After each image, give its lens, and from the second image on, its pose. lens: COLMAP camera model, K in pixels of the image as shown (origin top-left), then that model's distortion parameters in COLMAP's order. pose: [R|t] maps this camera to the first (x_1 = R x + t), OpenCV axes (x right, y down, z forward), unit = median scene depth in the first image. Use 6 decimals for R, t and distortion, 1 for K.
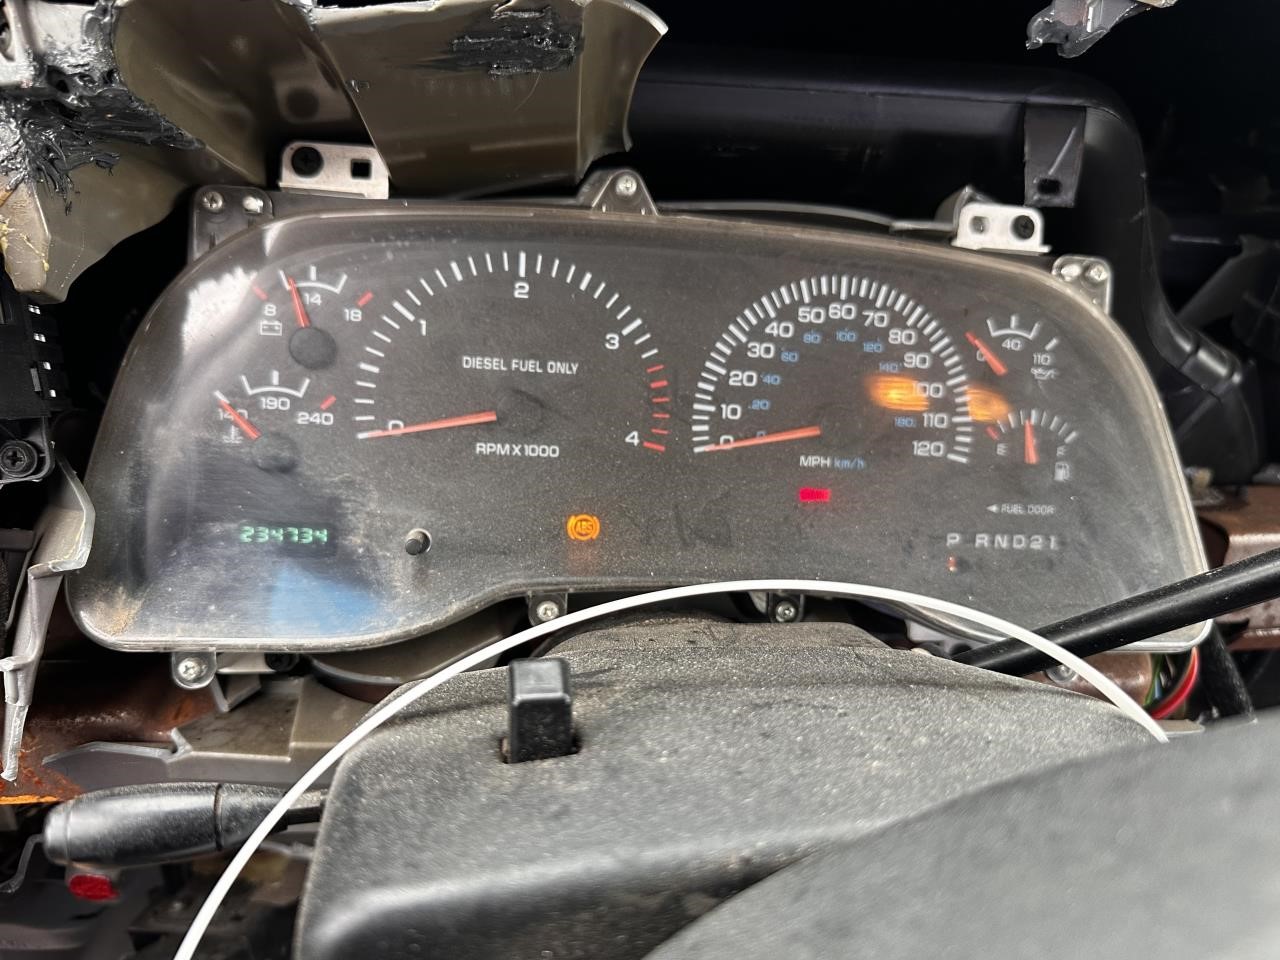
lens RADIAL K [[915.9, 0, 640.0], [0, 915.9, 480.0], [0, 0, 1]] dist [0.001733, -0.000375]
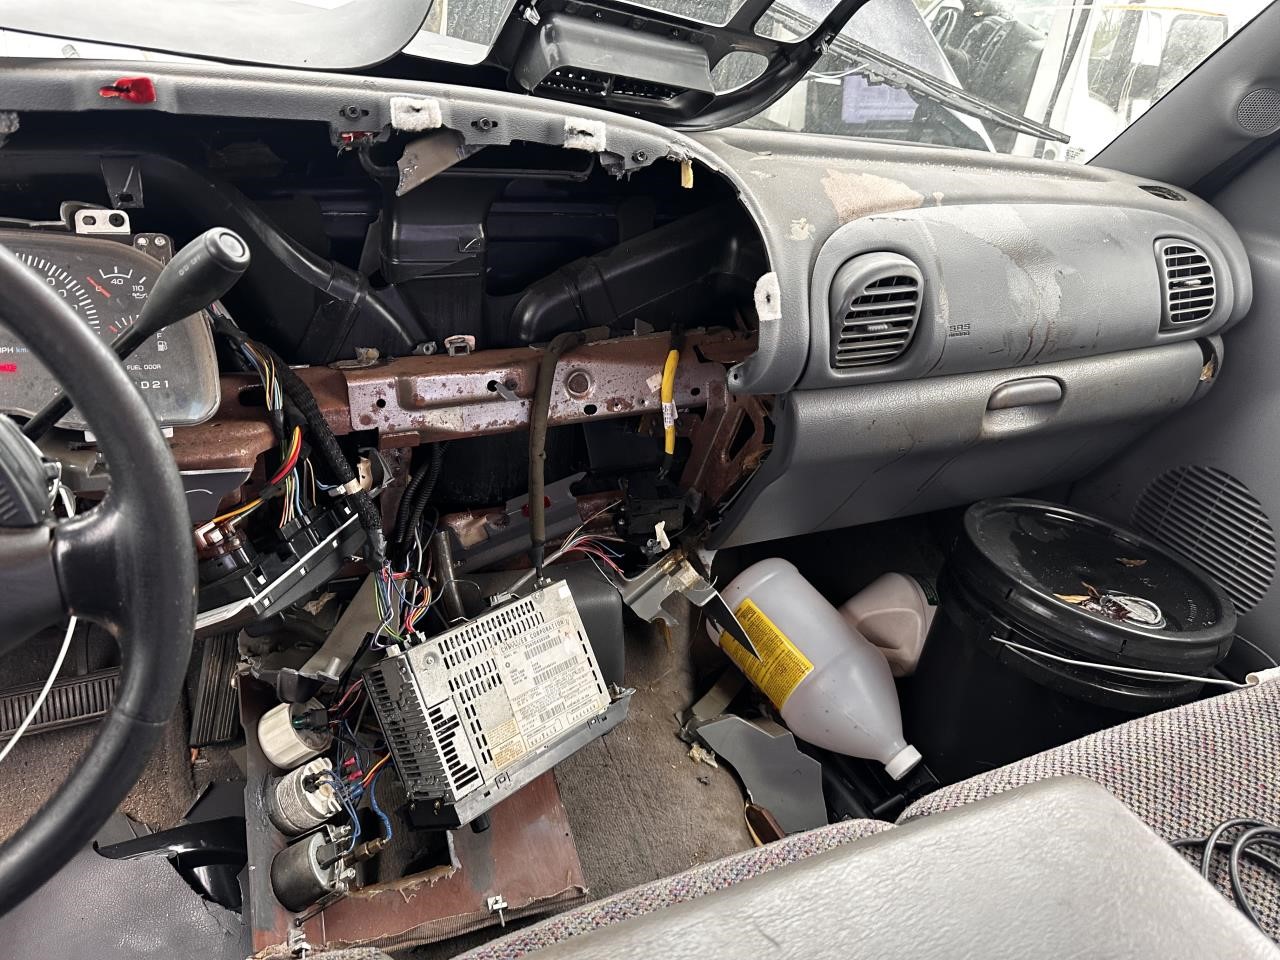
lens RADIAL K [[890.2, 0, 640.0], [0, 890.2, 480.0], [0, 0, 1]] dist [0.080290, -0.105749]
pose [[0.970031, -0.115534, 0.213756, 1.025411], [0.107308, 0.992981, 0.049733, 0.290872], [-0.218002, -0.025305, 0.975620, -1.109717]]
